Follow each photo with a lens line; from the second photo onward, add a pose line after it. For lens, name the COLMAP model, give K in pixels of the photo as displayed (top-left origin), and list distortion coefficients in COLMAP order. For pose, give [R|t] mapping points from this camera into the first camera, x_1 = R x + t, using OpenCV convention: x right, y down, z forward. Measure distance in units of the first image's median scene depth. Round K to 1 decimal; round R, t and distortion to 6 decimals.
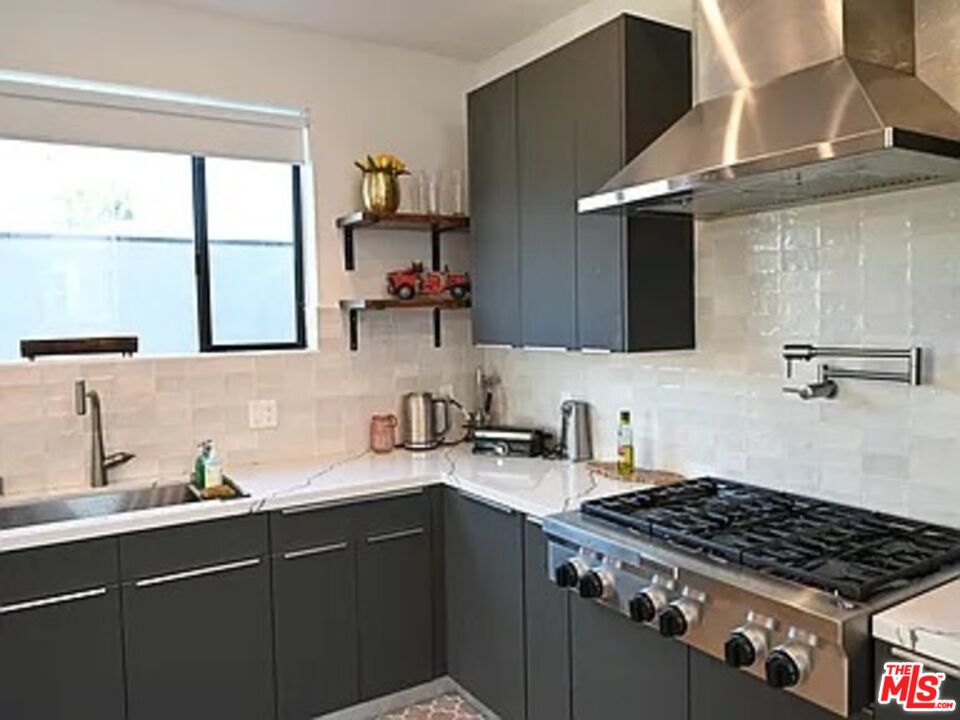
lens RADIAL K [[740.8, 0, 480.5], [0, 740.8, 360.2], [0, 0, 1]] dist [0.007036, 0.000325]
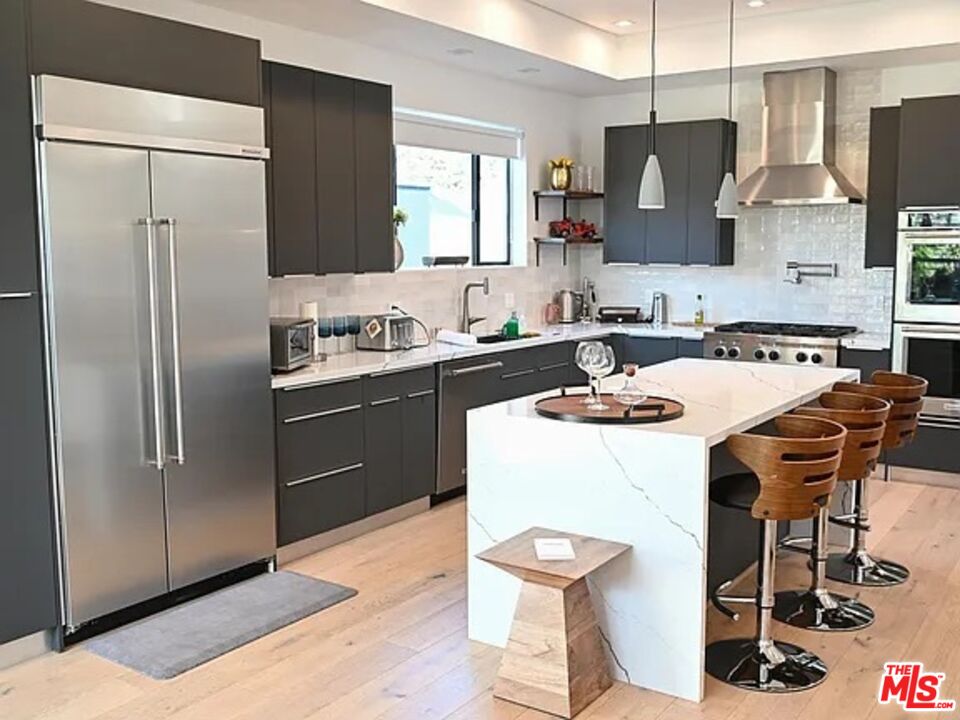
lens RADIAL K [[950.0, 0, 480.0], [0, 950.0, 358.5], [0, 0, 1]] dist [-0.011277, 0.000000]
pose [[0.923992, -0.022550, 0.381747, -1.230260], [0.001232, 0.998430, 0.055997, 0.084322], [-0.382410, -0.051270, 0.922569, -1.102558]]
